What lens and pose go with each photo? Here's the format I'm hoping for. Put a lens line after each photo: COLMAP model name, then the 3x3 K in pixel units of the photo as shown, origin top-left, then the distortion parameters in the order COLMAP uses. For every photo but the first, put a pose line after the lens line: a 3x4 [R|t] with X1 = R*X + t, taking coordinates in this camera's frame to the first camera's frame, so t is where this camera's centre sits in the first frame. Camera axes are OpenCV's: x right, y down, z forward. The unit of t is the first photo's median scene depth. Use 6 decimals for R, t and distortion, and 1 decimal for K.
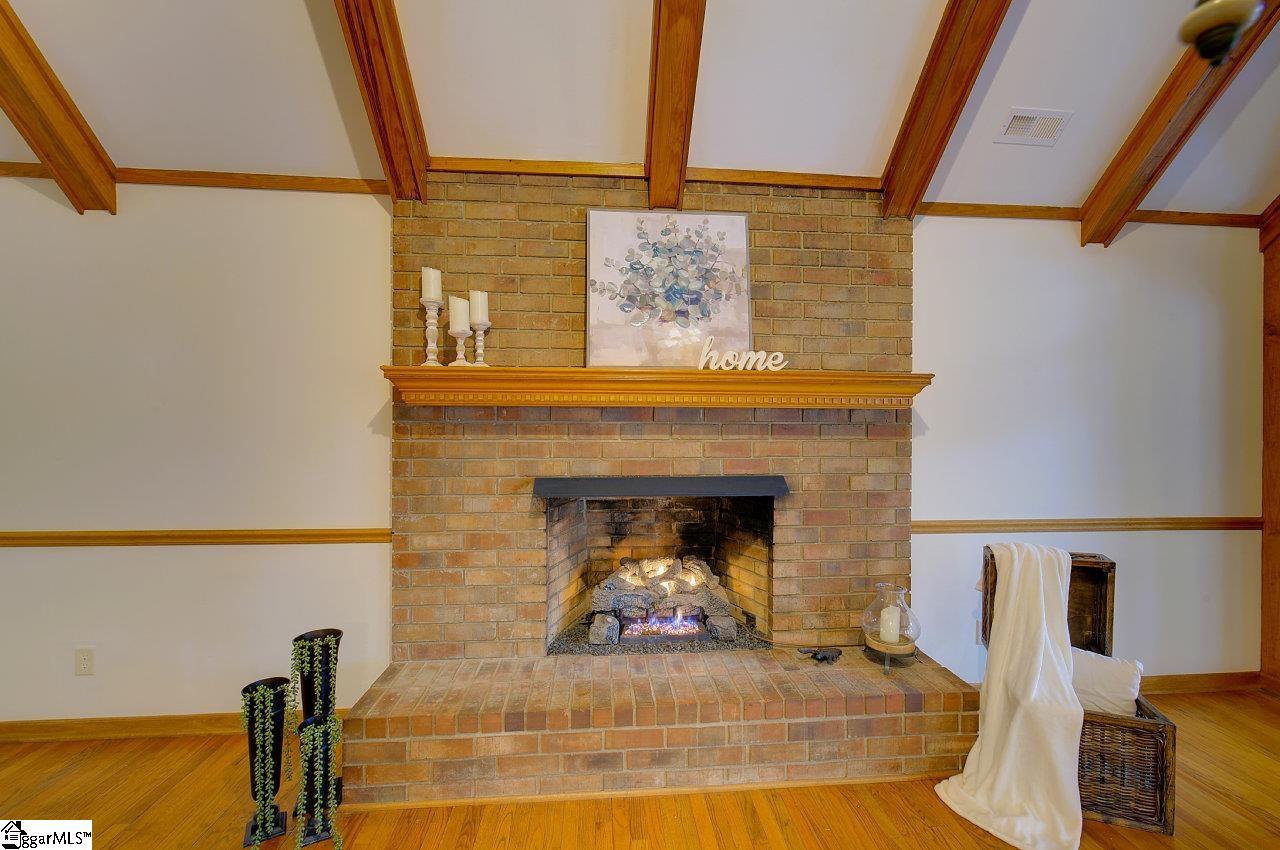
lens RADIAL K [[544.7, 0, 642.5], [0, 544.7, 429.2], [0, 0, 1]] dist [0.002670, 0.000387]
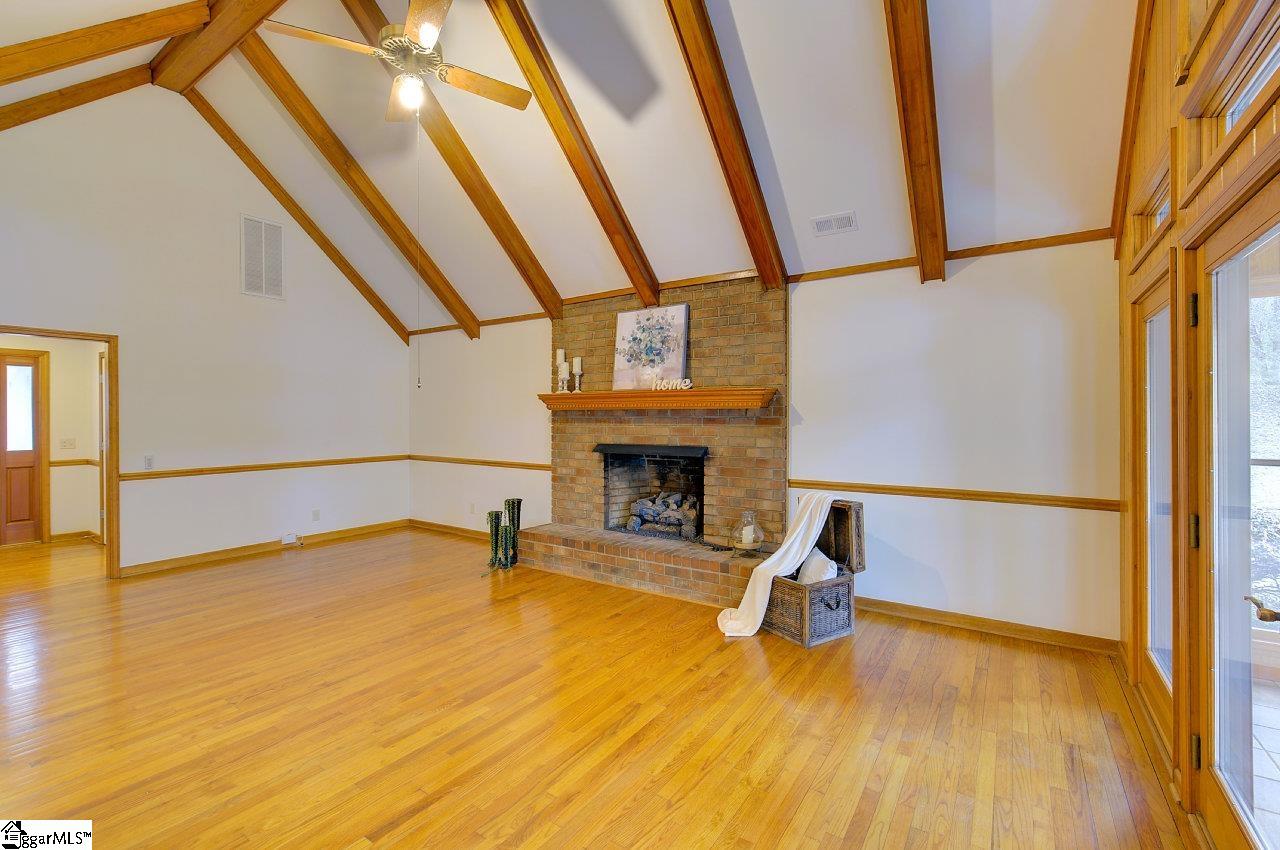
lens RADIAL K [[558.3, 0, 630.1], [0, 558.3, 421.1], [0, 0, 1]] dist [-0.001898, 0.001061]
pose [[0.766722, -0.000495, -0.641980, 1.280824], [-0.000438, 0.999999, -0.001294, 0.004732], [0.641980, 0.001273, 0.766721, -0.574970]]
